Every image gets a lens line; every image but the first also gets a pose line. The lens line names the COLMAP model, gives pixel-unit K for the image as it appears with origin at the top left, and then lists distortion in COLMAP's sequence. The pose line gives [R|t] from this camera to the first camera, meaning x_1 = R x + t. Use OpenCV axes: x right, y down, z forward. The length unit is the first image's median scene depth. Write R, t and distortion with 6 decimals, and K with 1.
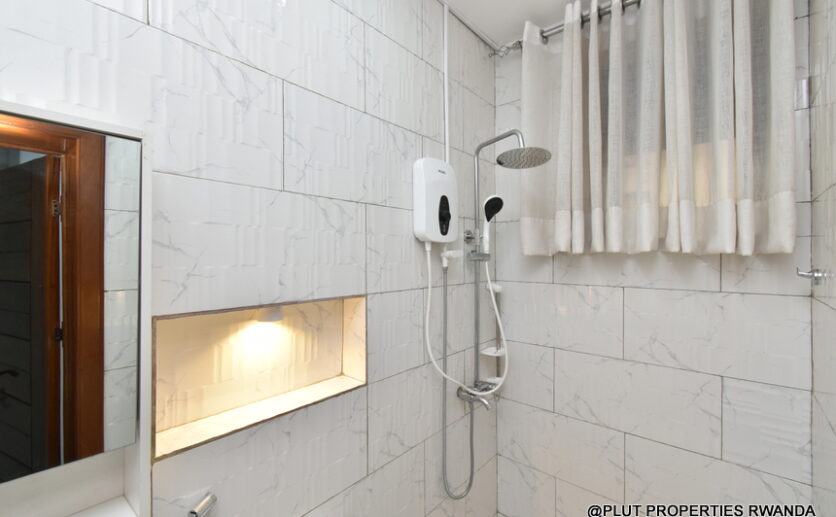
lens RADIAL K [[367.9, 0, 414.8], [0, 367.9, 257.9], [0, 0, 1]] dist [0.002924, 0.000320]
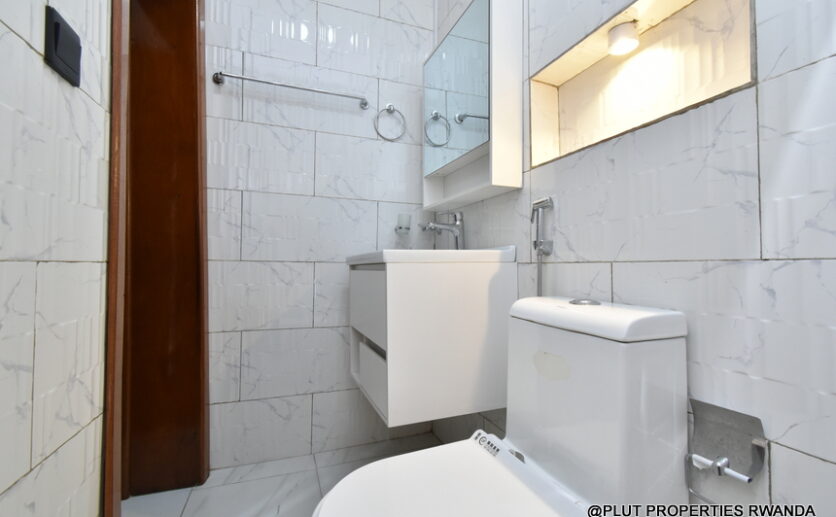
lens RADIAL K [[367.9, 0, 414.8], [0, 367.9, 257.9], [0, 0, 1]] dist [0.002924, 0.000320]
pose [[-0.492509, -0.015957, -0.870161, 0.626361], [0.001052, 0.999820, -0.018930, 0.675532], [0.870307, -0.010239, -0.492404, 0.941336]]
